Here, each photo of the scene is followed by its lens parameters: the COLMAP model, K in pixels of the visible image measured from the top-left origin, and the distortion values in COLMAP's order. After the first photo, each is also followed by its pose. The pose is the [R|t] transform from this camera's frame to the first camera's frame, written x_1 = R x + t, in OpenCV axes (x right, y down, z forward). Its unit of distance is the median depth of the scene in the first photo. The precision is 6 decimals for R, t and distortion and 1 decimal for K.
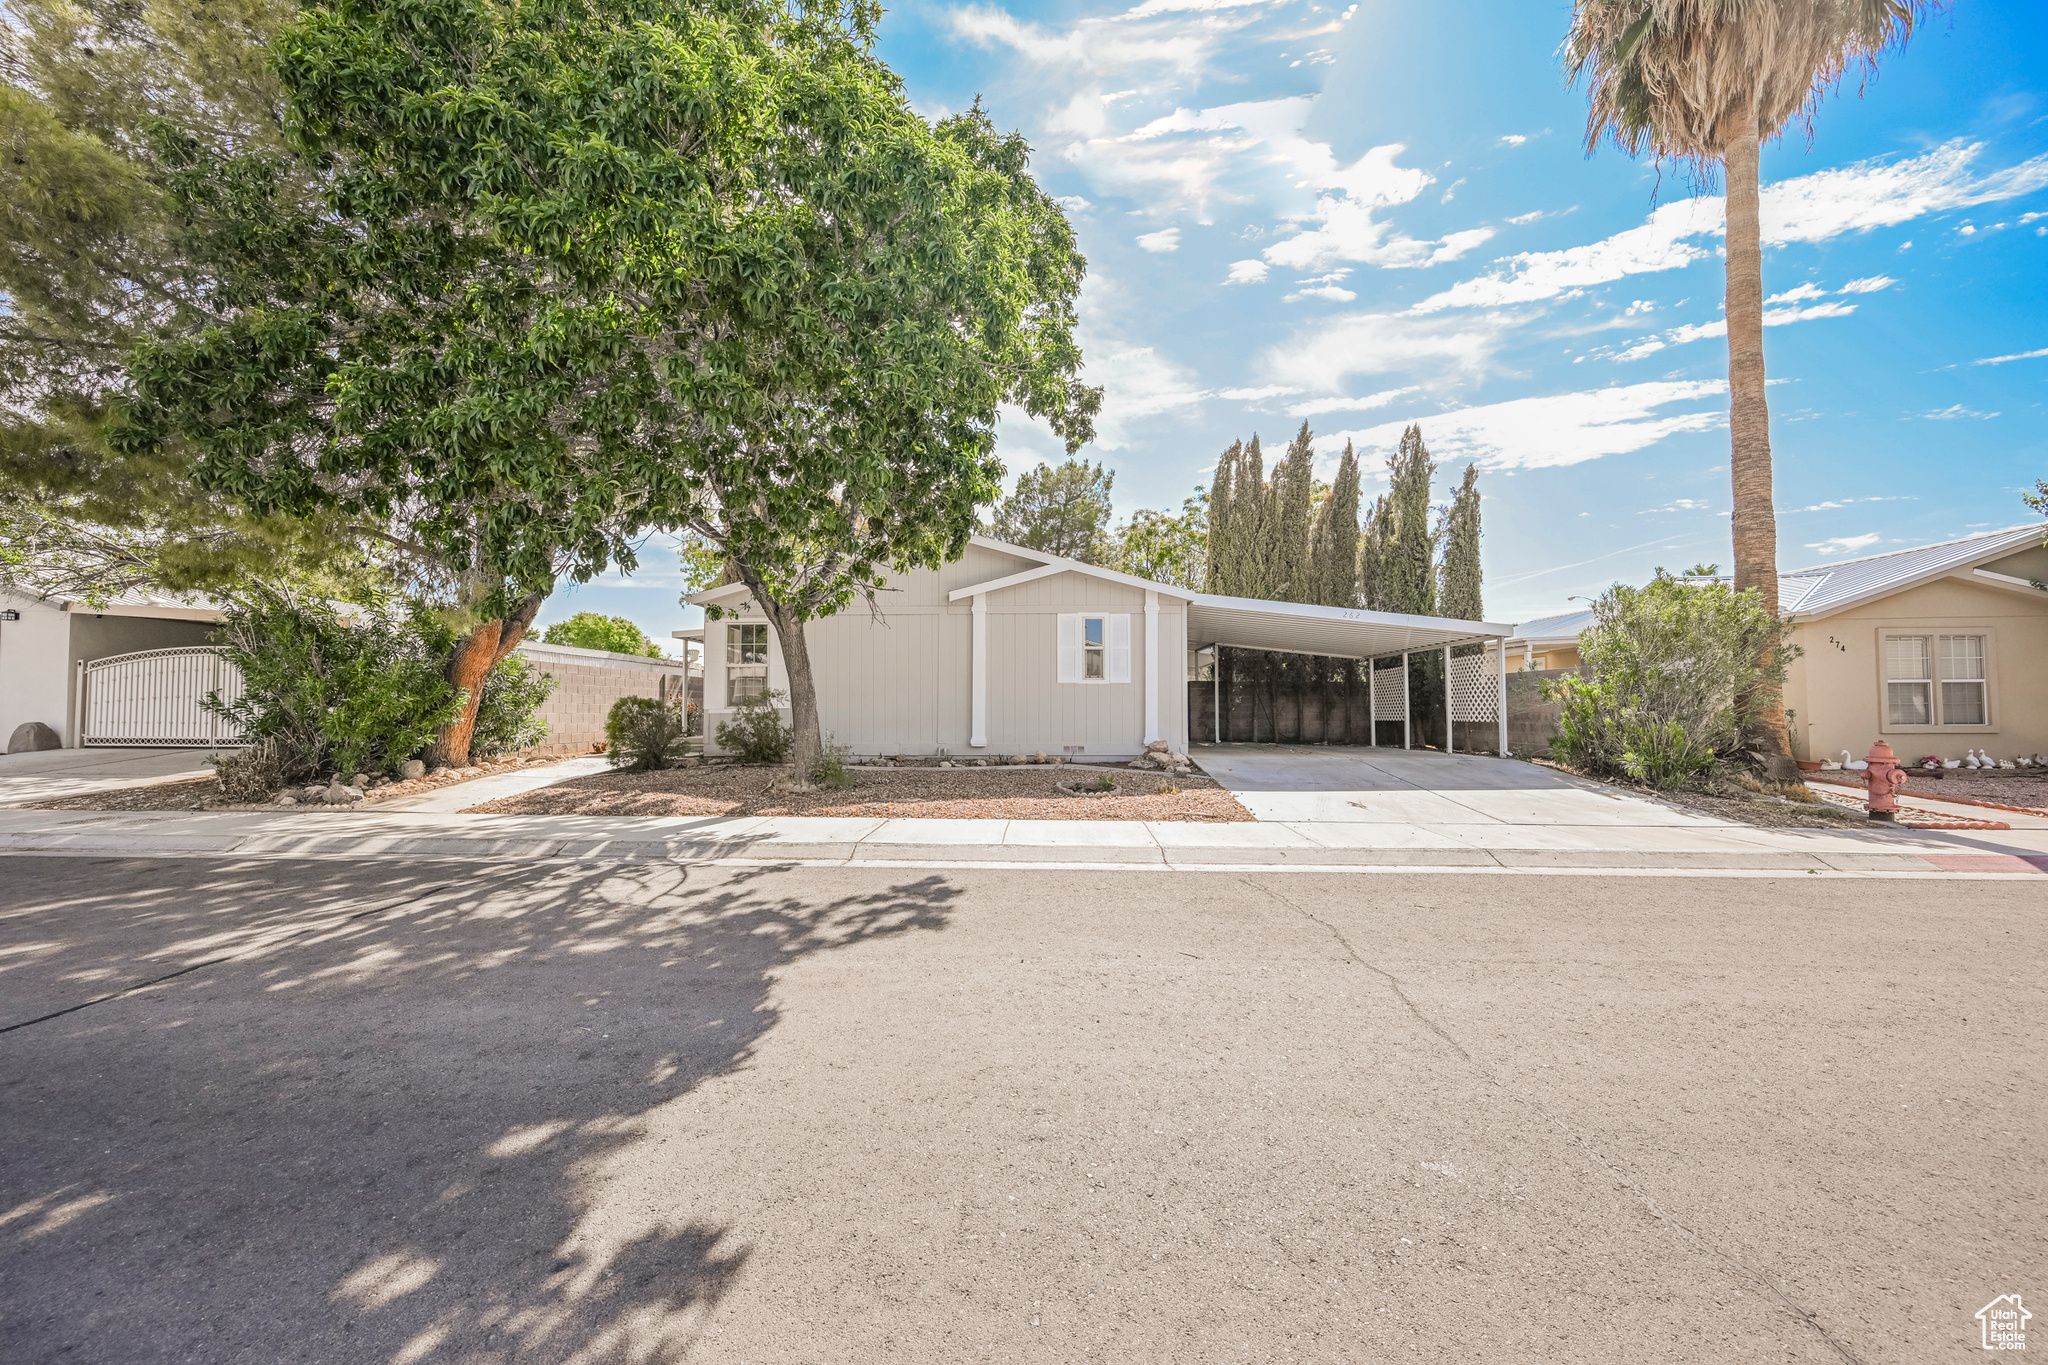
lens RADIAL K [[793.3, 0, 1021.2], [0, 793.3, 676.3], [0, 0, 1]] dist [-0.010414, -0.000045]
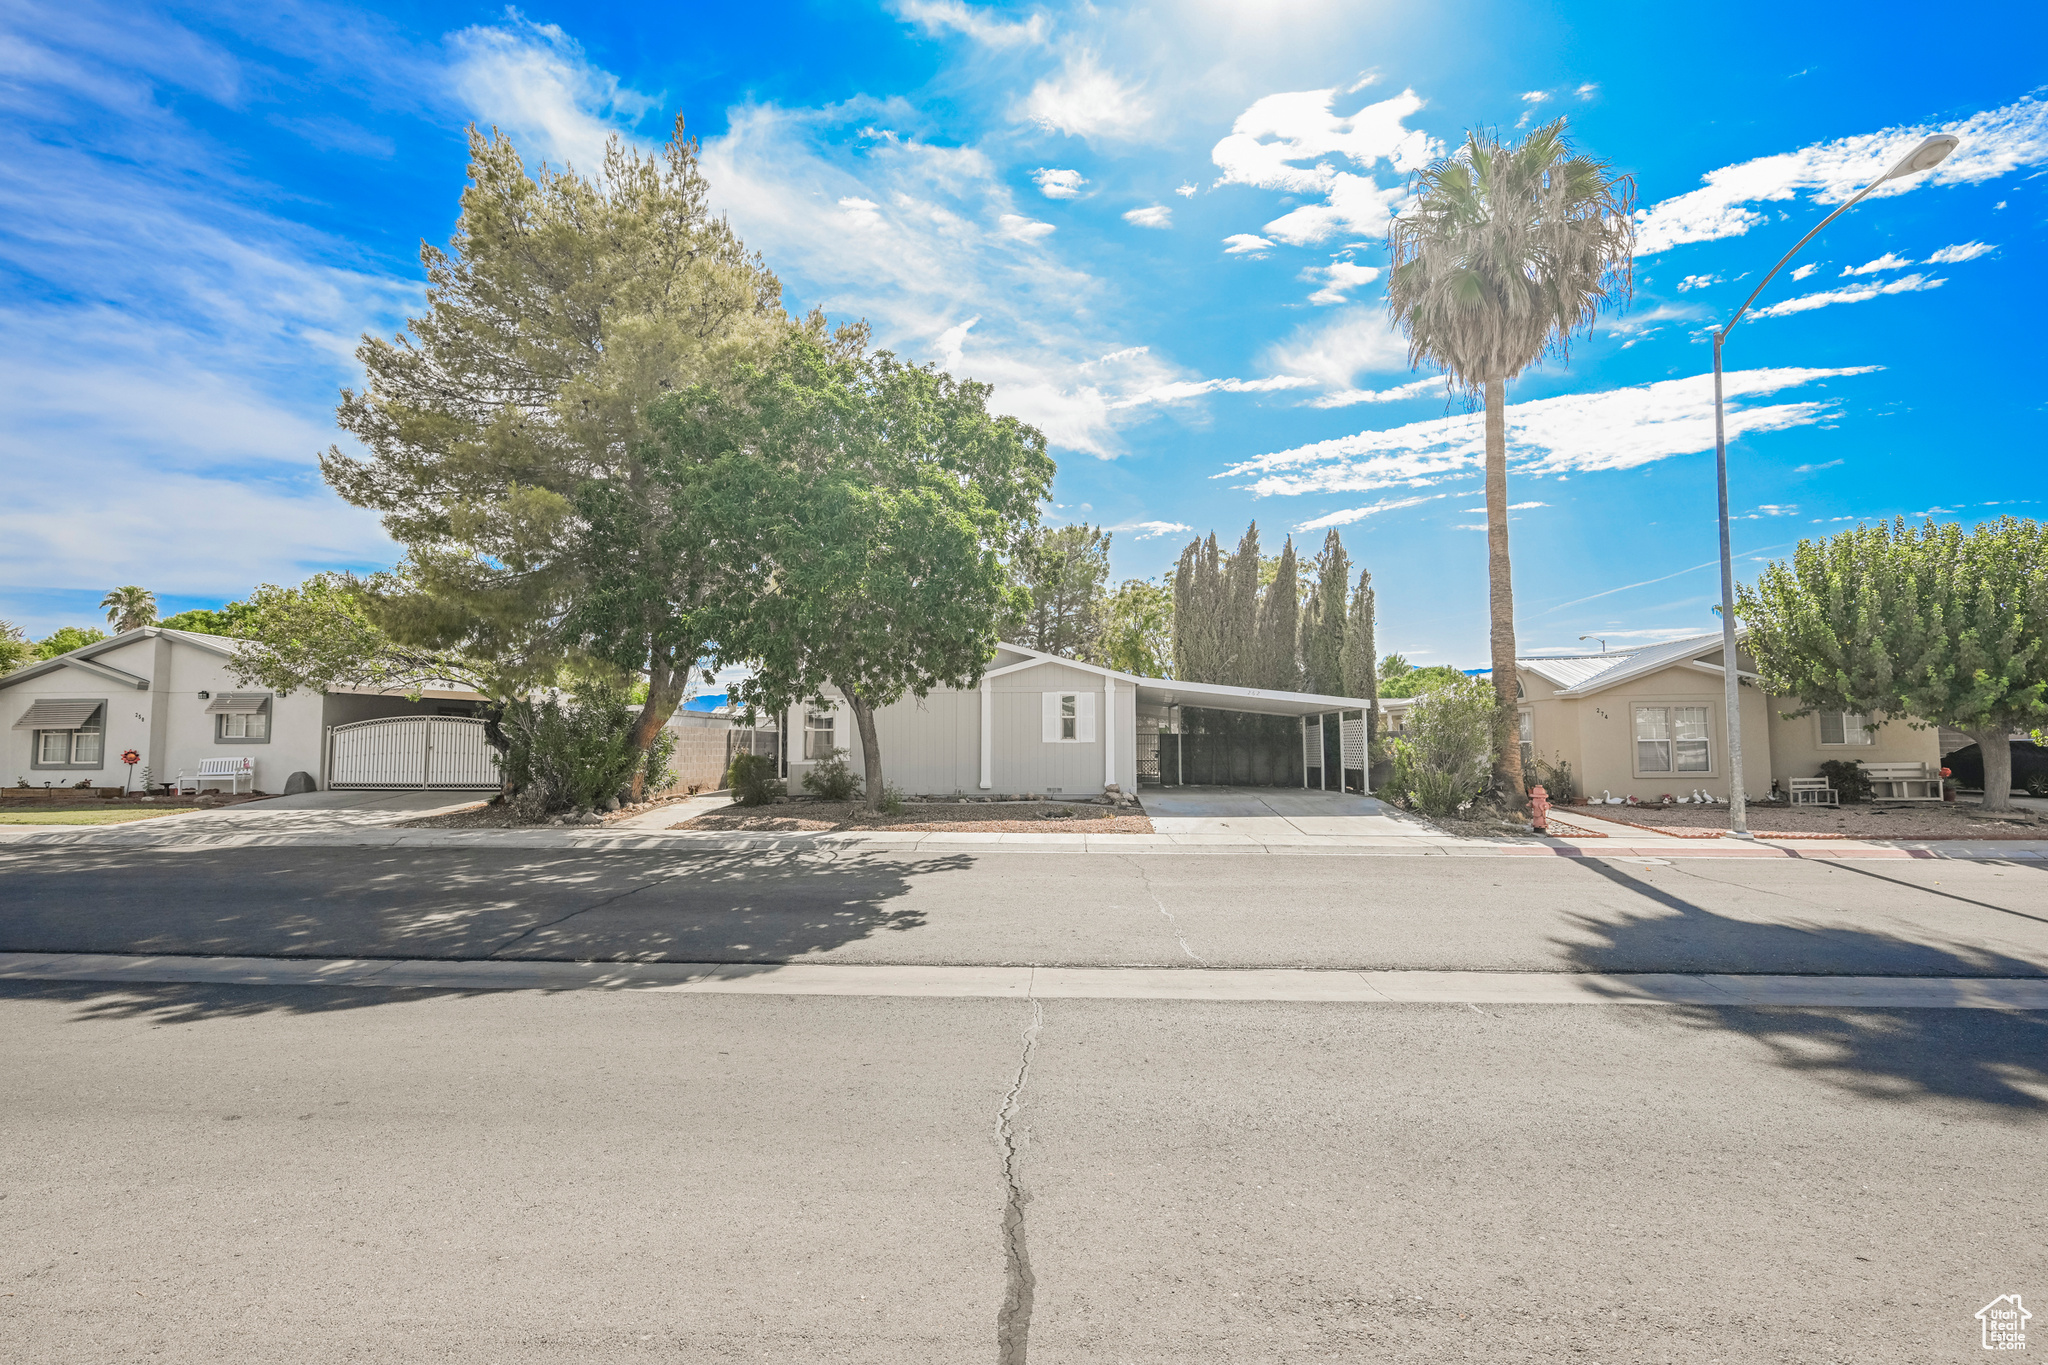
lens RADIAL K [[931.1, 0, 1024.0], [0, 931.1, 682.5], [0, 0, 1]] dist [-0.009795, 0.000058]
pose [[0.999890, -0.003099, -0.014508, 0.038972], [0.002726, 0.999667, -0.025669, -0.056260], [0.014583, 0.025627, 0.999565, -0.655126]]
